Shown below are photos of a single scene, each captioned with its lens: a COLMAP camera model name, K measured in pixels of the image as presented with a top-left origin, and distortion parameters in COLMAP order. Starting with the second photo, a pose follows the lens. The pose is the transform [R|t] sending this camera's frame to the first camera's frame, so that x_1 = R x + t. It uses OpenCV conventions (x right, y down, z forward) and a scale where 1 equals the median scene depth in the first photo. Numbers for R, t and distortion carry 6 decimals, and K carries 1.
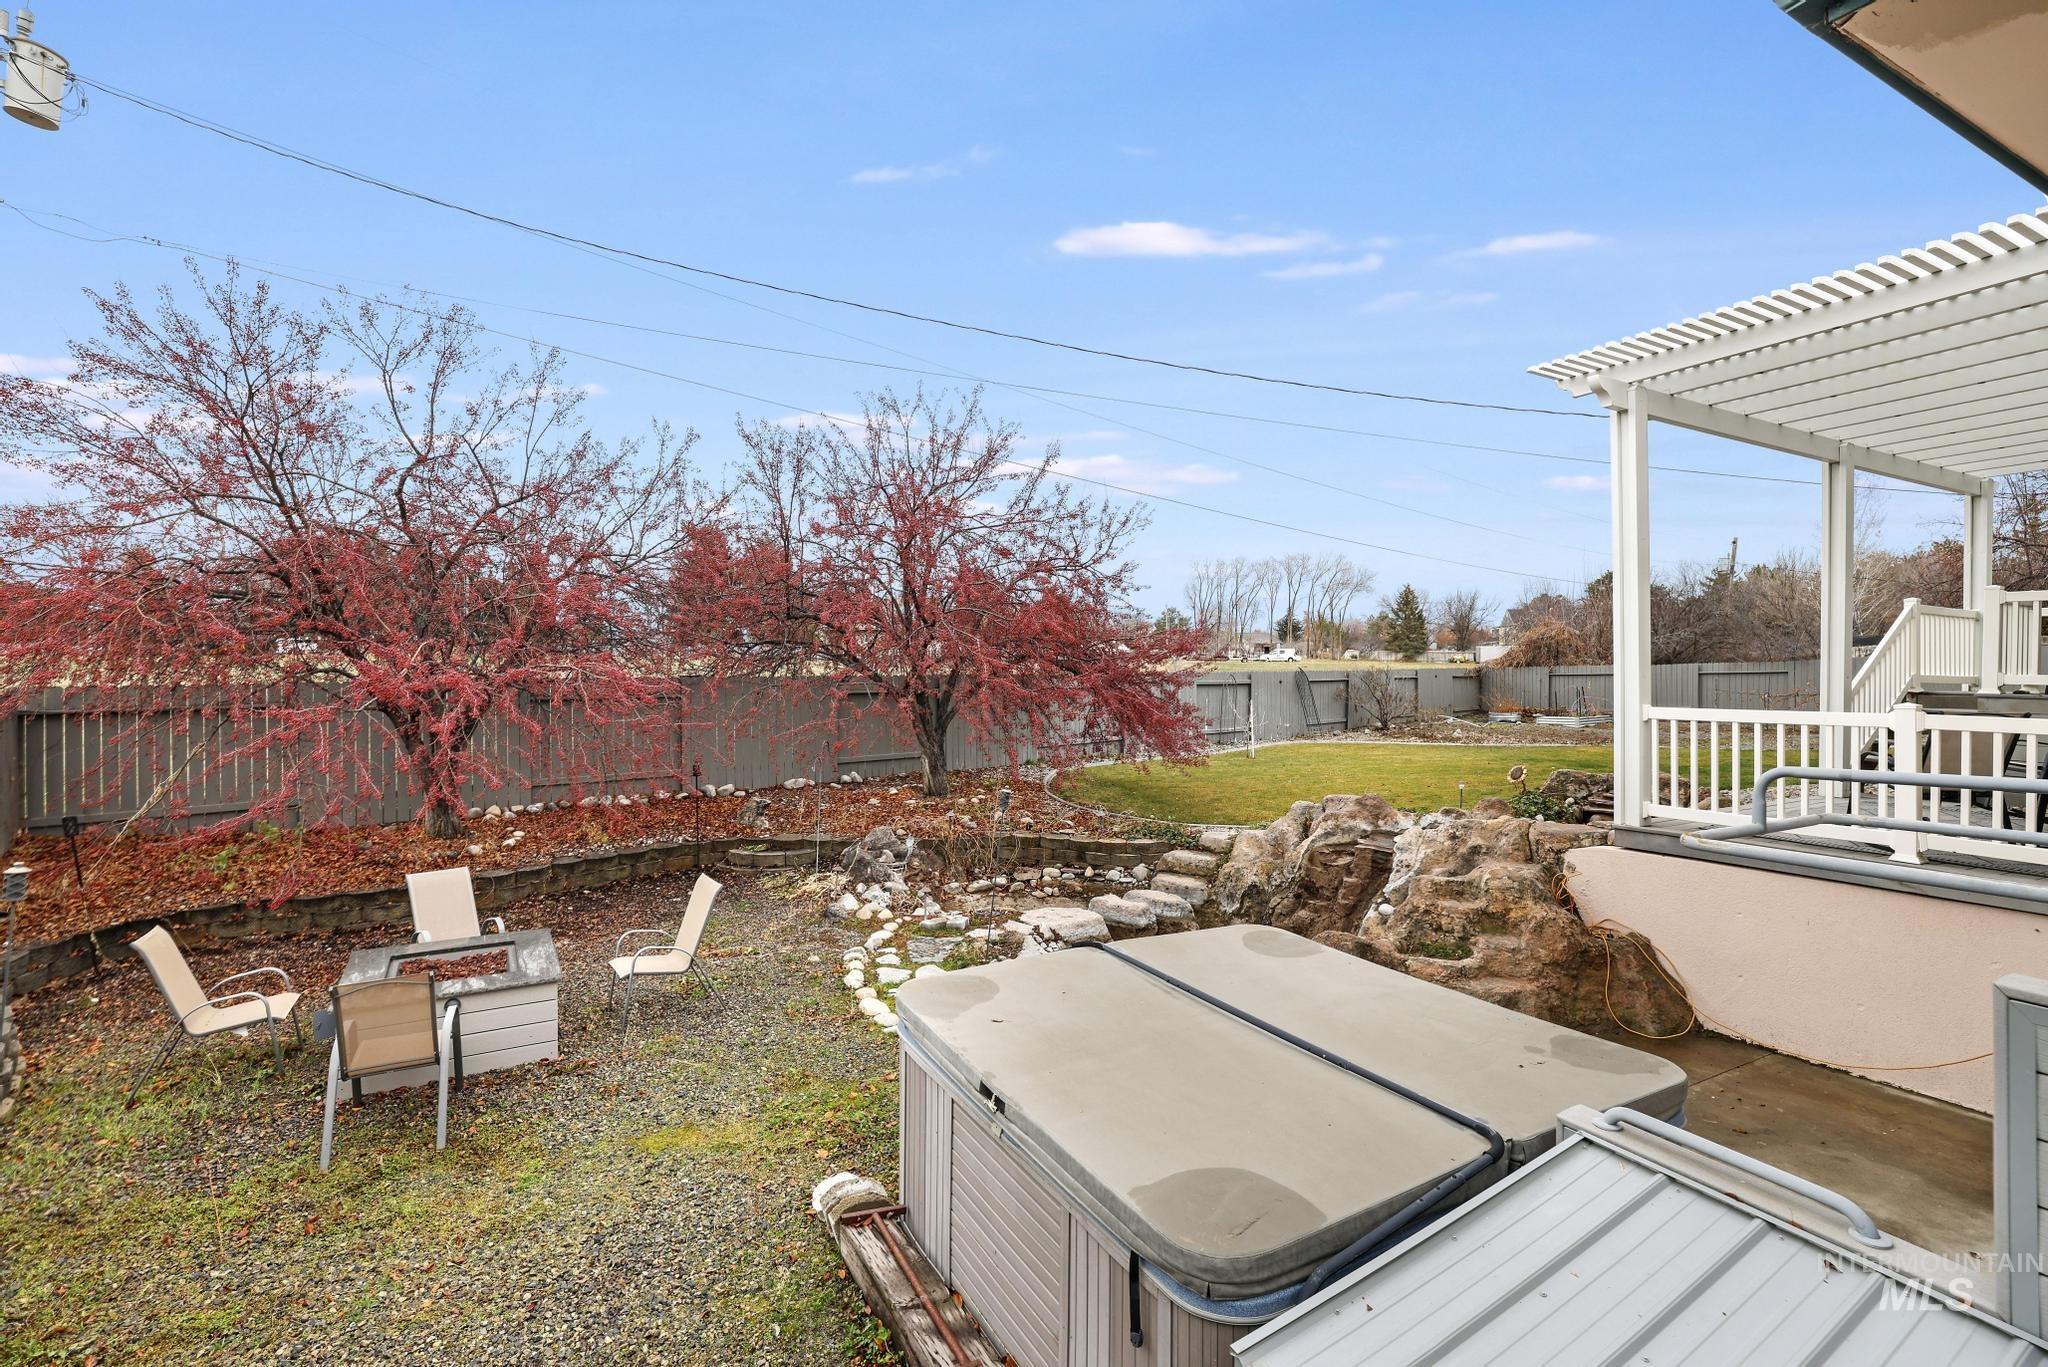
lens RADIAL K [[912.9, 0, 1016.0], [0, 912.9, 669.2], [0, 0, 1]] dist [-0.050349, 0.021156]
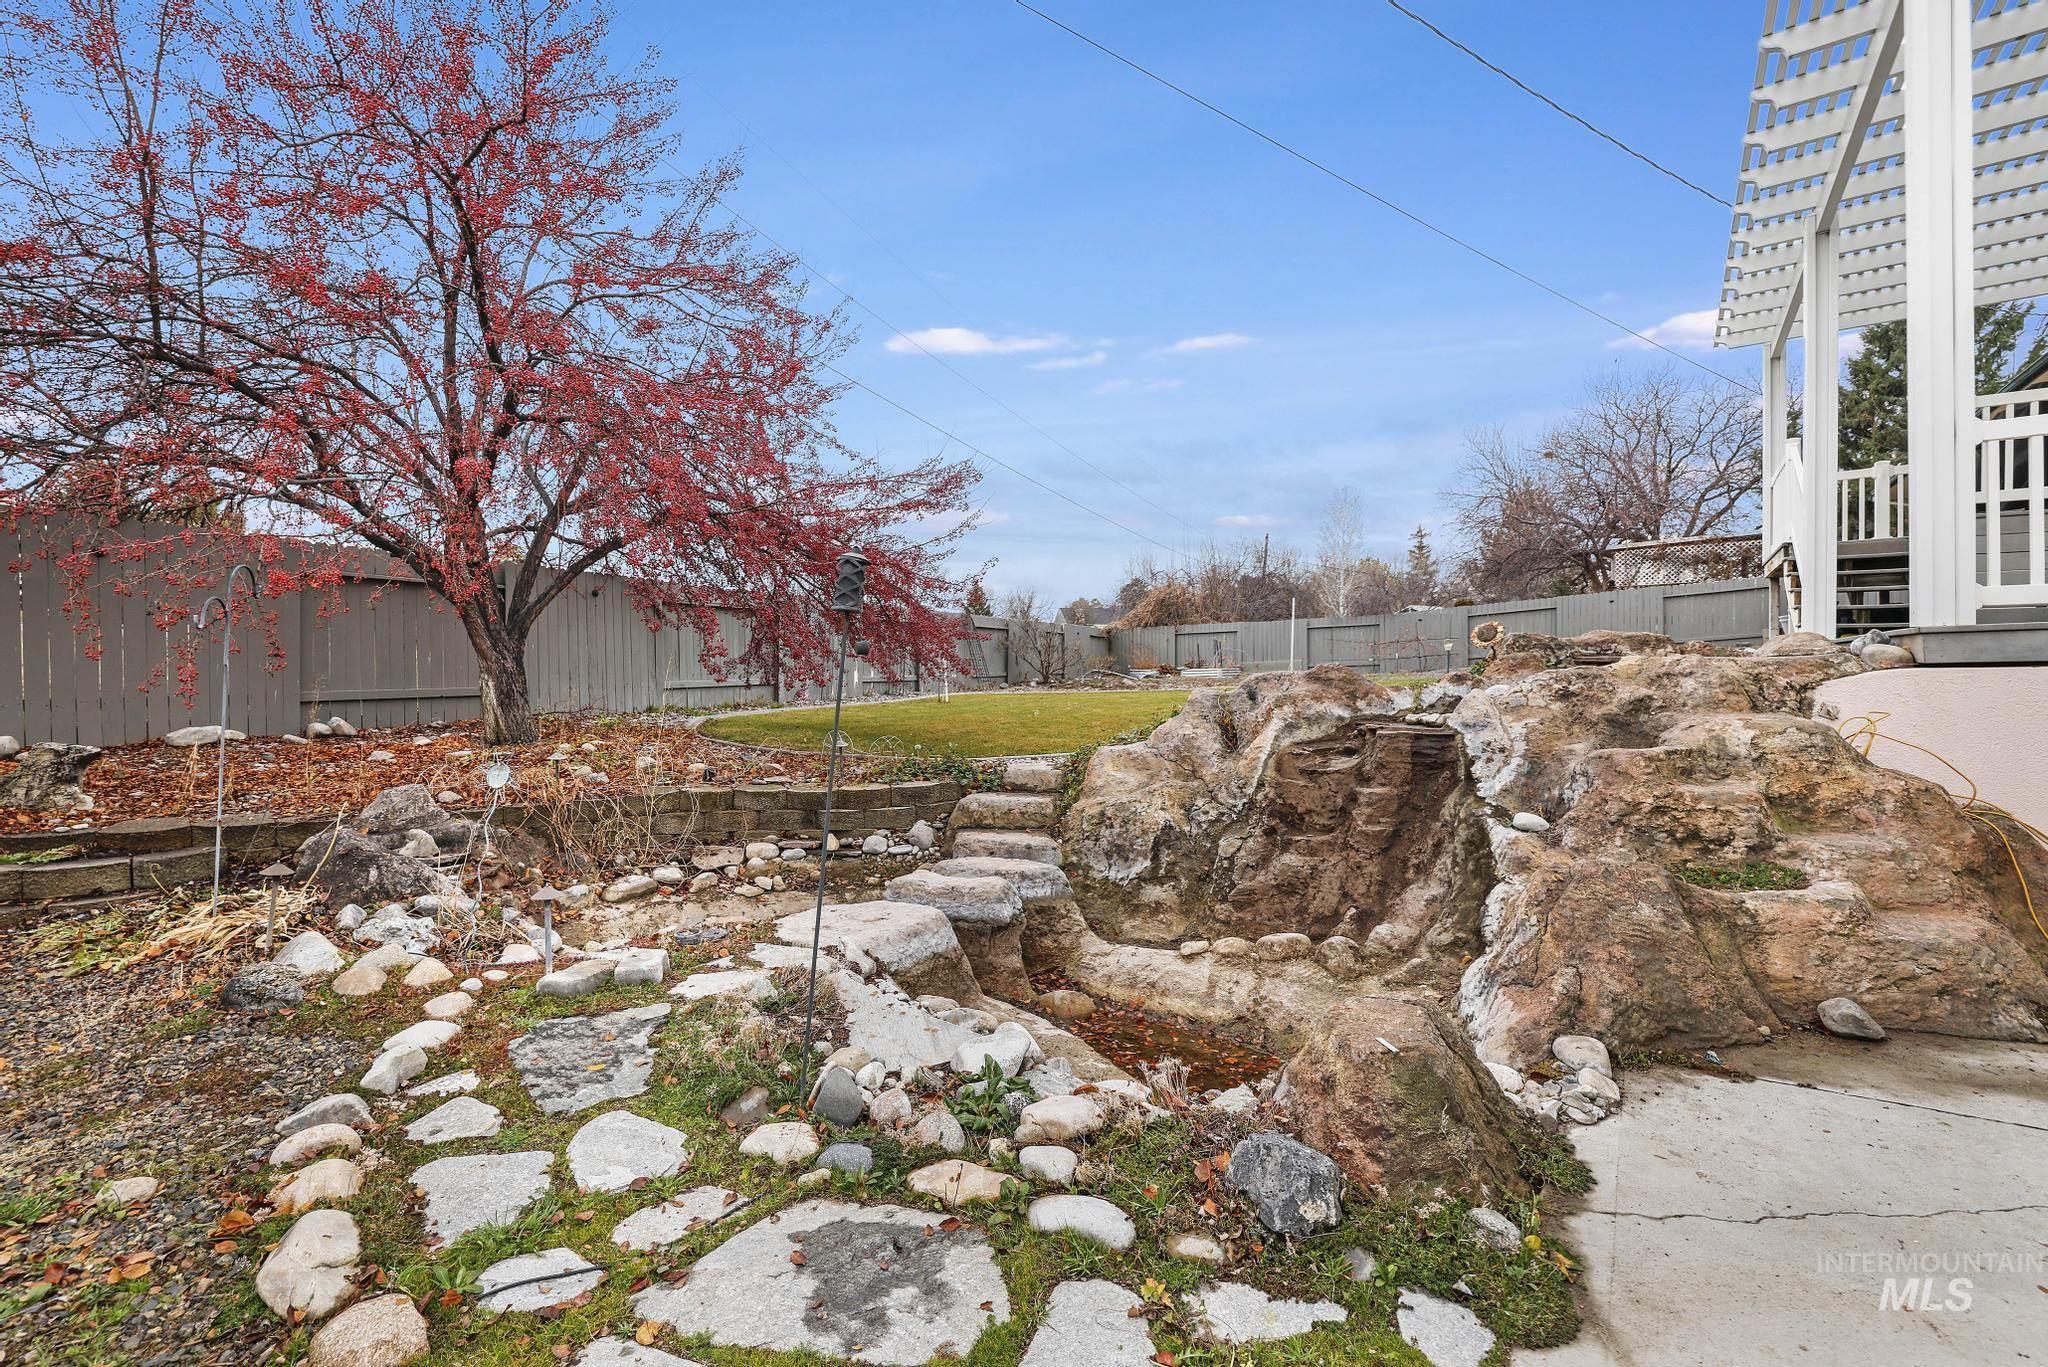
lens RADIAL K [[912.9, 0, 1016.0], [0, 912.9, 669.2], [0, 0, 1]] dist [-0.050349, 0.021156]
pose [[0.892444, -0.007816, 0.451090, -0.090361], [0.008495, 0.999964, 0.000521, 0.143176], [-0.451078, 0.003367, 0.892478, 0.548846]]
